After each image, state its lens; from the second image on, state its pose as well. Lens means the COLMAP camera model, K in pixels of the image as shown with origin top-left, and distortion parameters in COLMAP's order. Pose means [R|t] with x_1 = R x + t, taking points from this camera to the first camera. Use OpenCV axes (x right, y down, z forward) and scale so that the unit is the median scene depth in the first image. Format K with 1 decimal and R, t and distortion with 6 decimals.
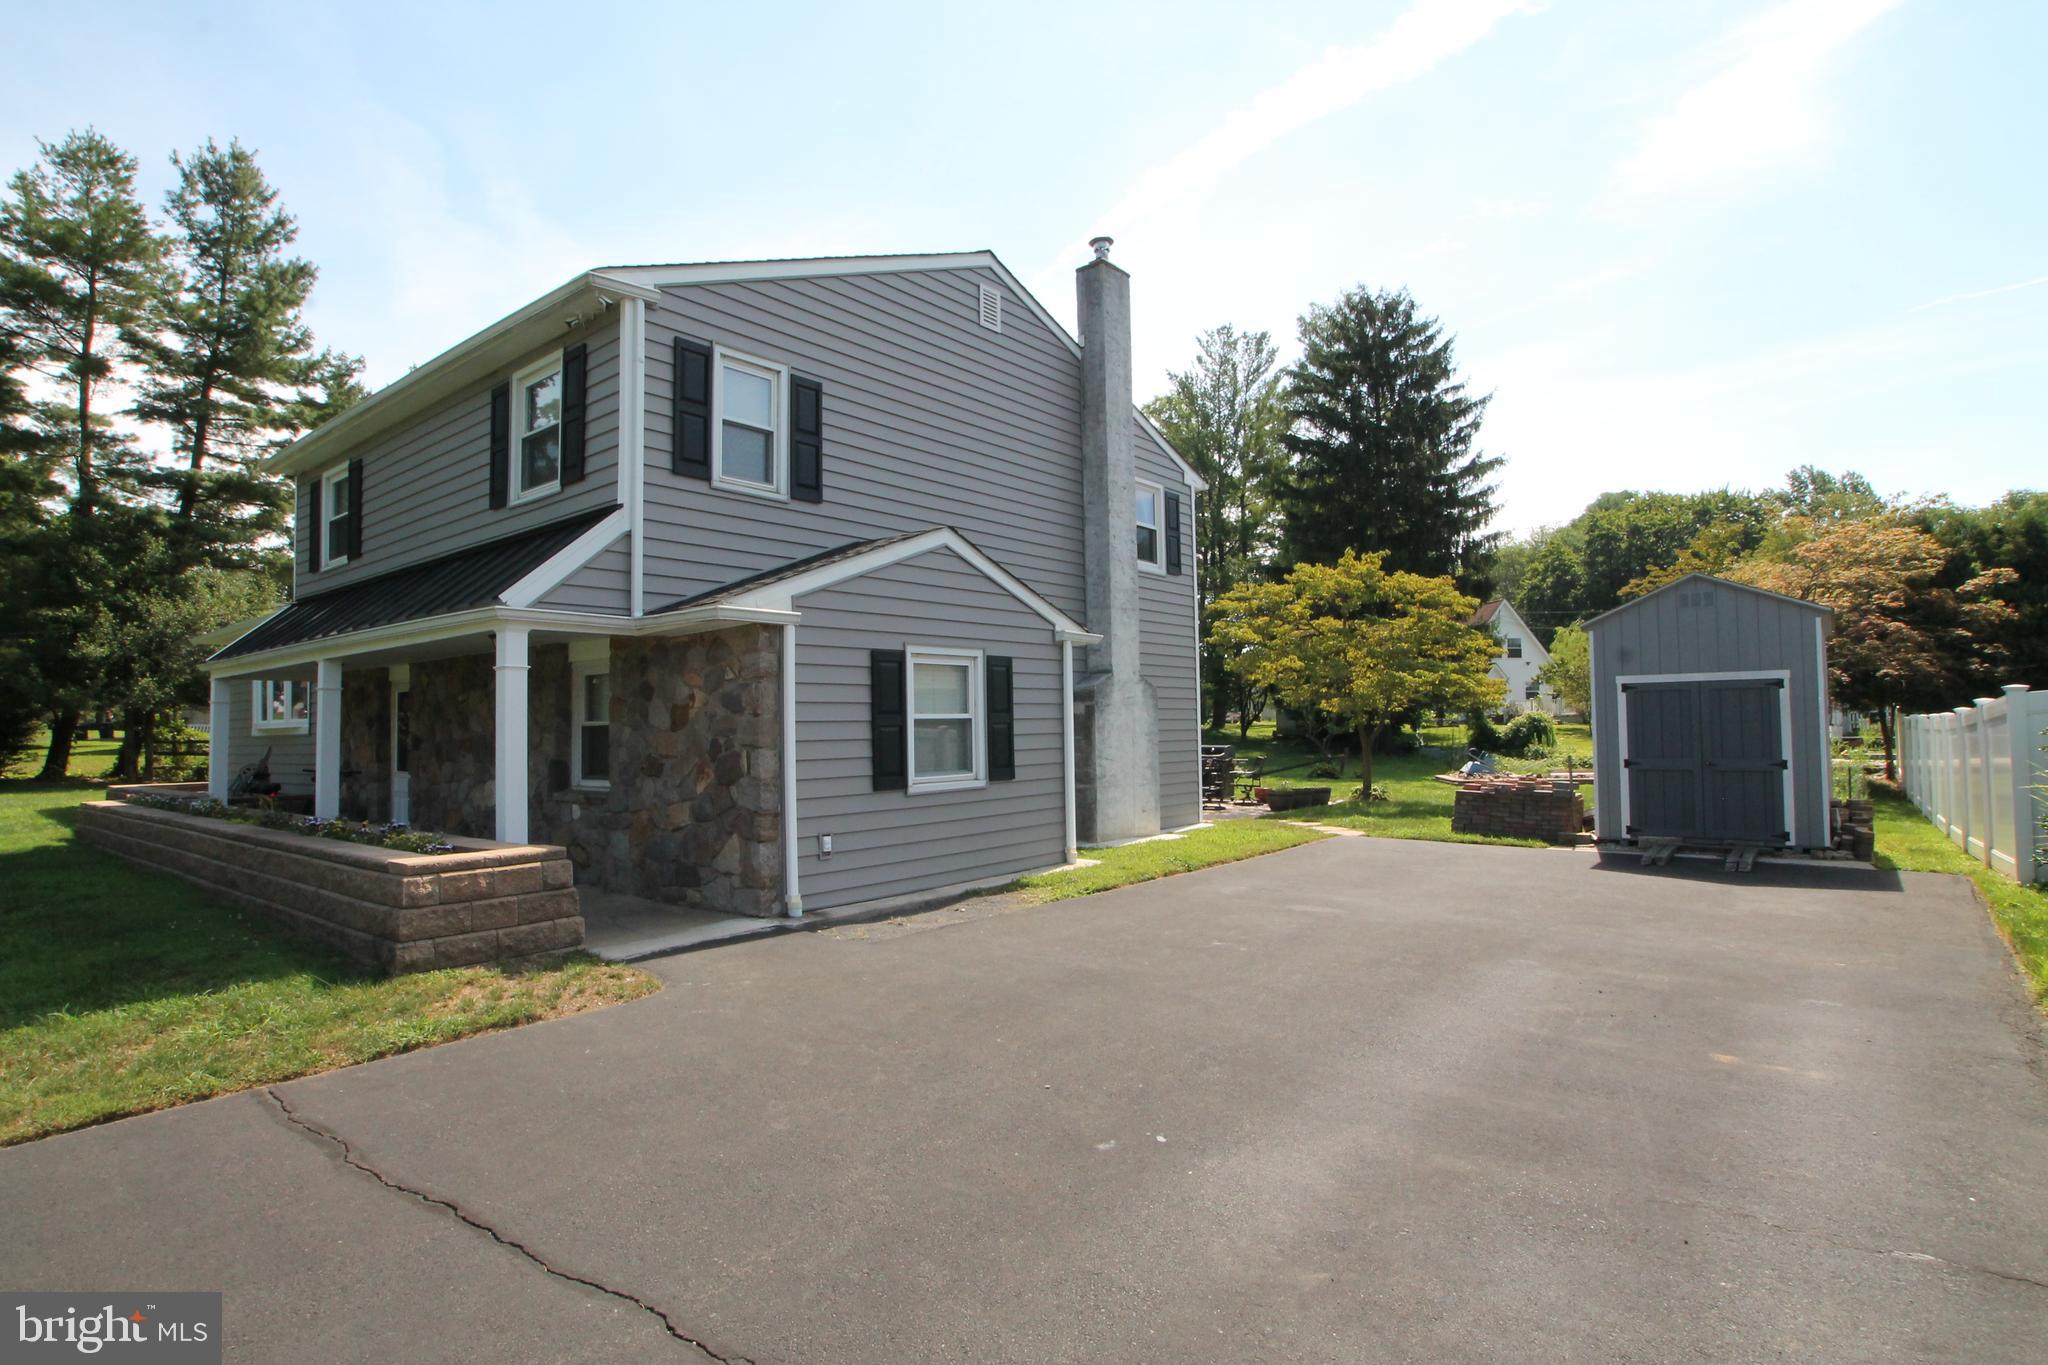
lens RADIAL K [[1045.3, 0, 1034.7], [0, 1045.3, 688.0], [0, 0, 1]] dist [-0.082275, 0.044549]
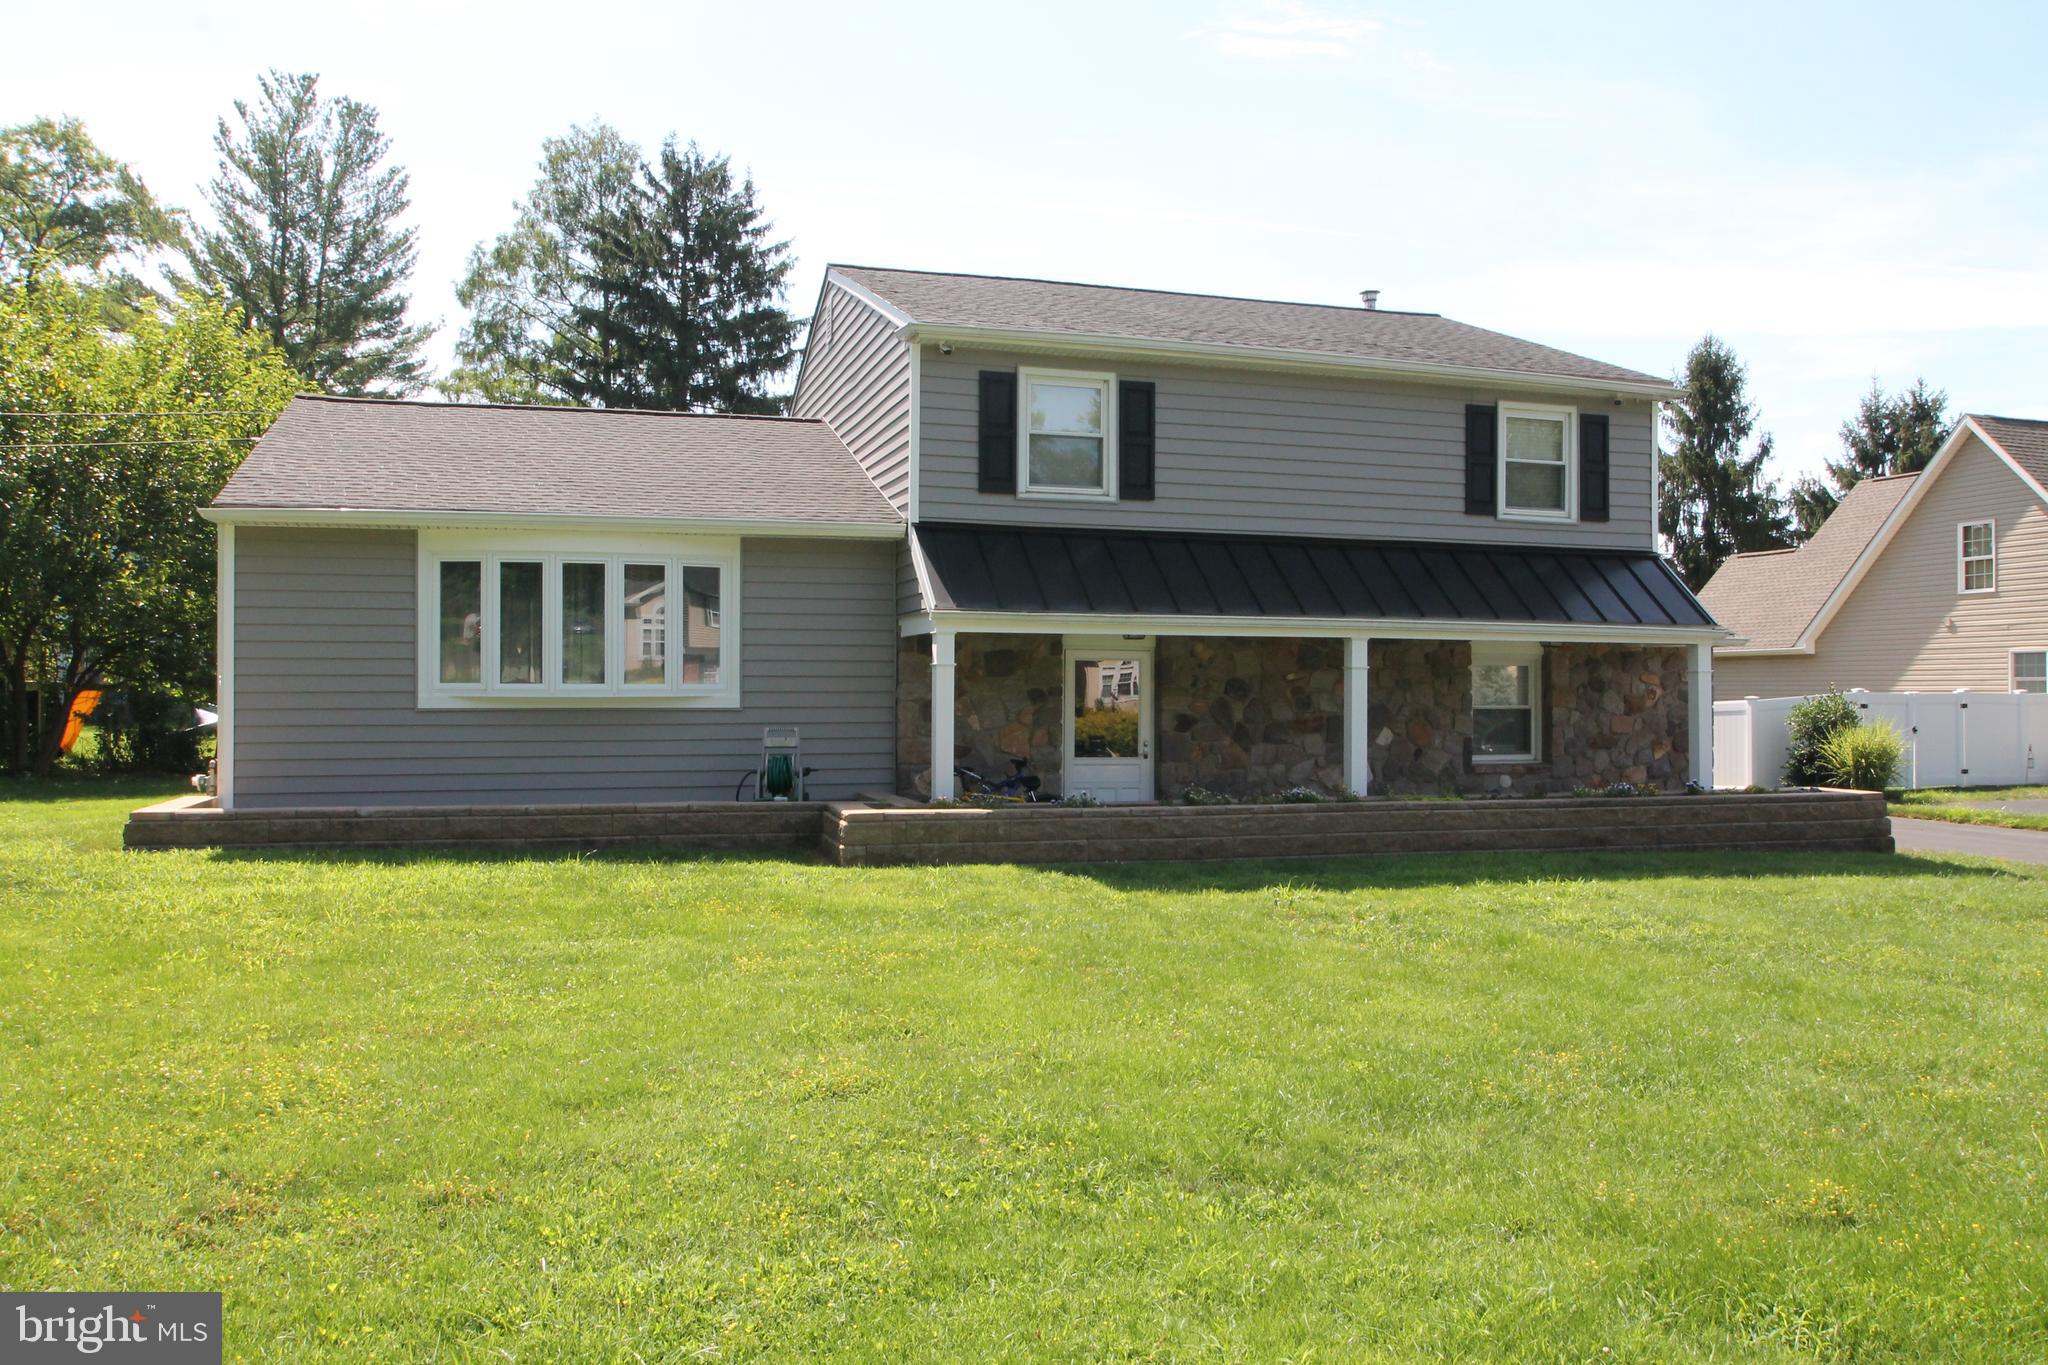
lens RADIAL K [[1578.9, 0, 1024.0], [0, 1578.9, 682.5], [0, 0, 1]] dist [-0.067781, 0.082700]
pose [[0.561141, 0.024809, 0.827348, -1.926889], [-0.048285, 0.998830, 0.002798, 0.023574], [-0.826311, -0.041518, 0.561682, 0.373826]]
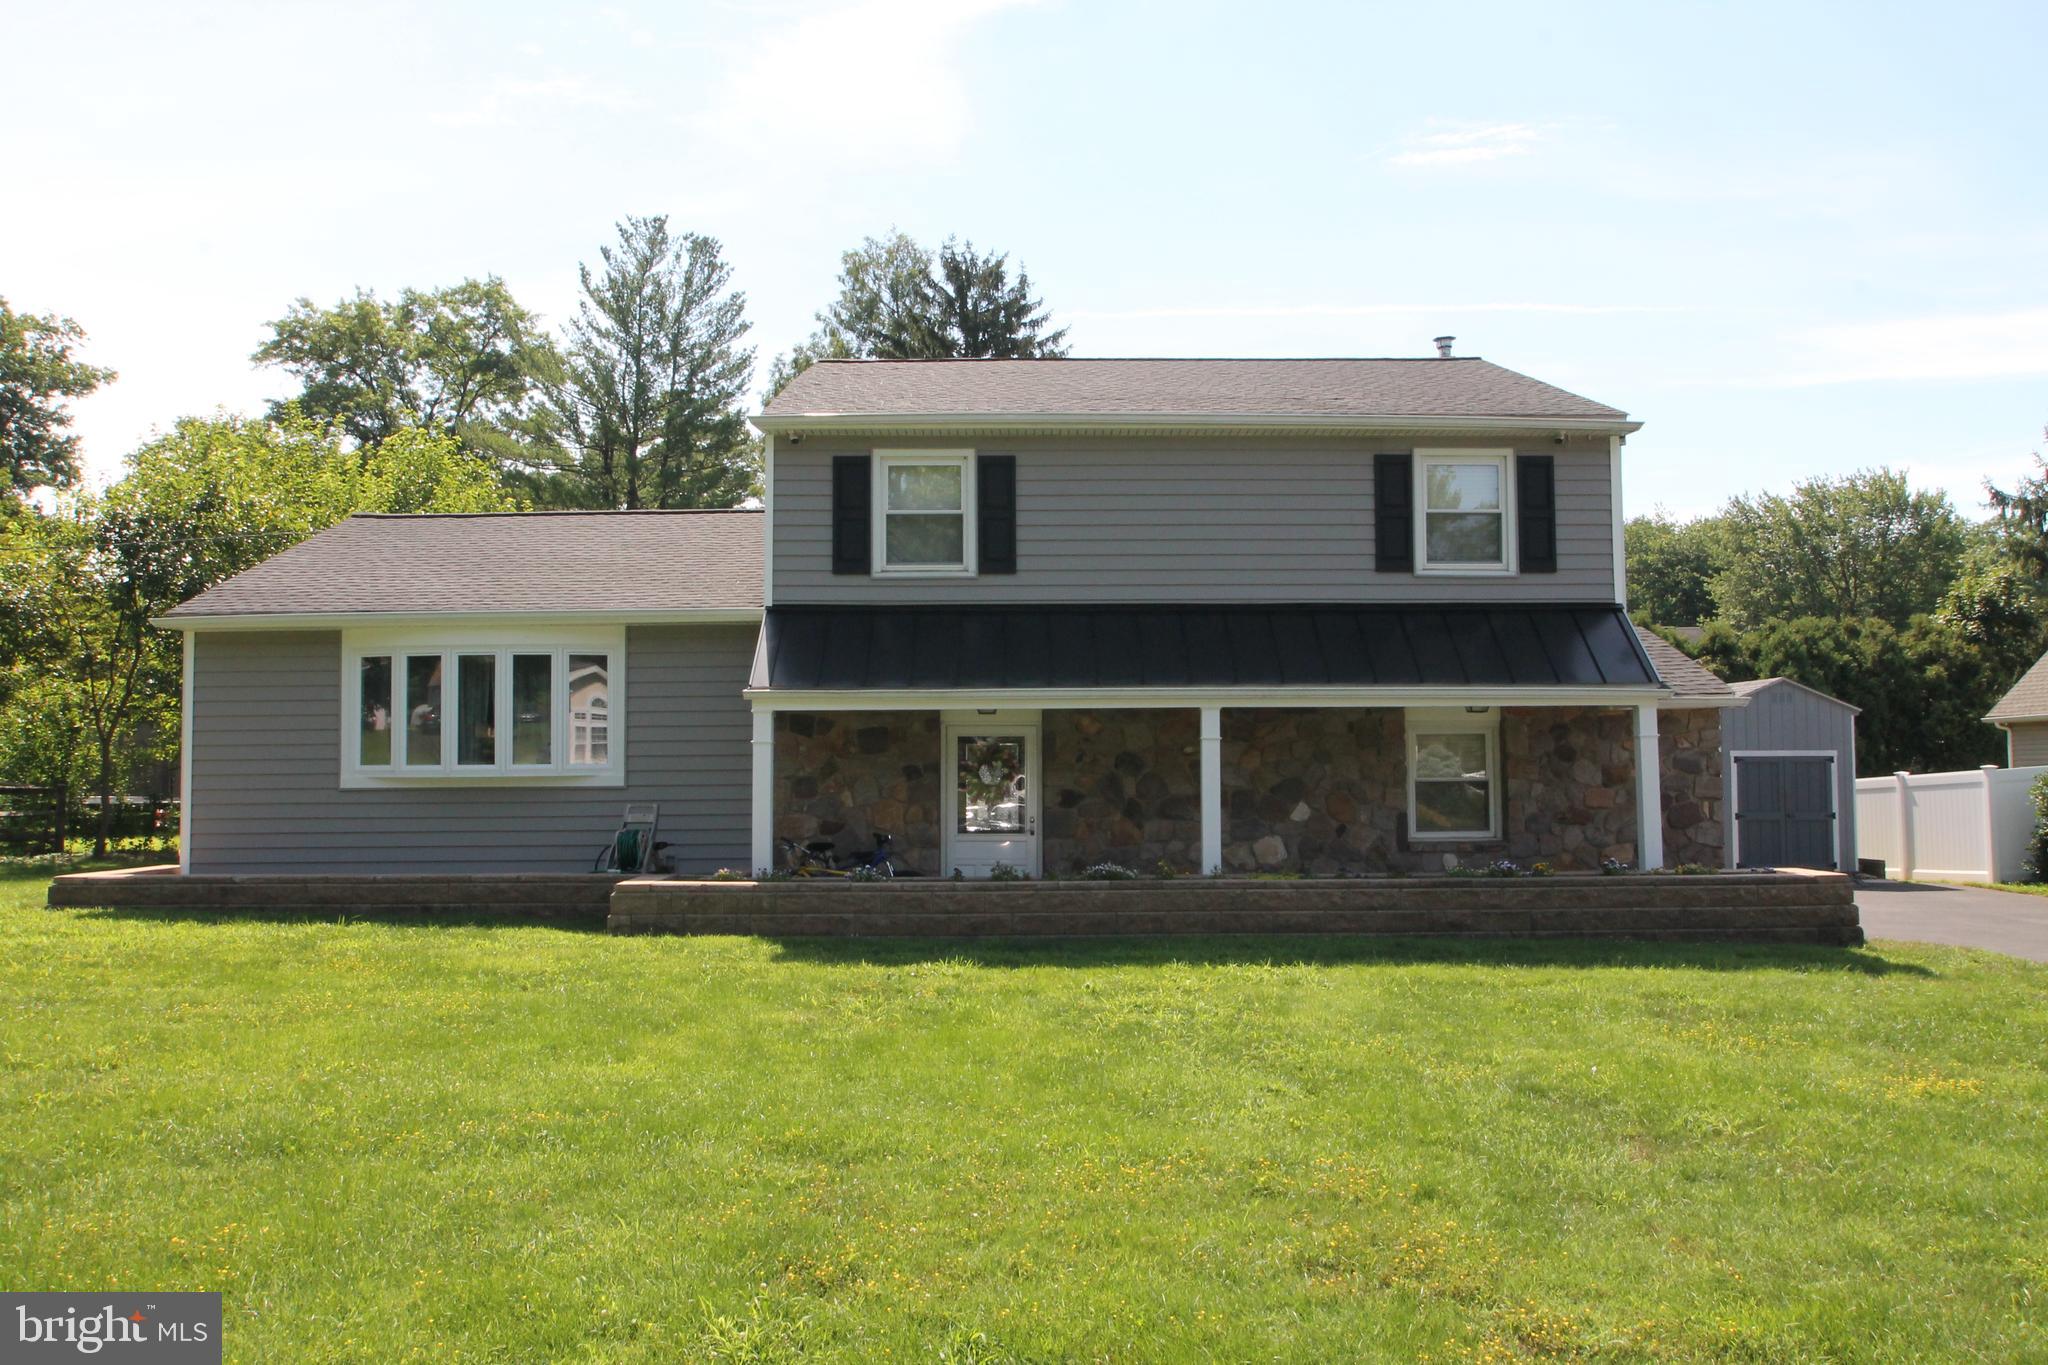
lens RADIAL K [[1606.0, 0, 1024.0], [0, 1606.0, 682.5], [0, 0, 1]] dist [-0.061354, 0.072075]
pose [[0.773928, 0.049496, 0.631337, -1.591257], [-0.033591, 0.998746, -0.037123, 0.008490], [-0.632382, 0.007523, 0.774620, -0.026741]]
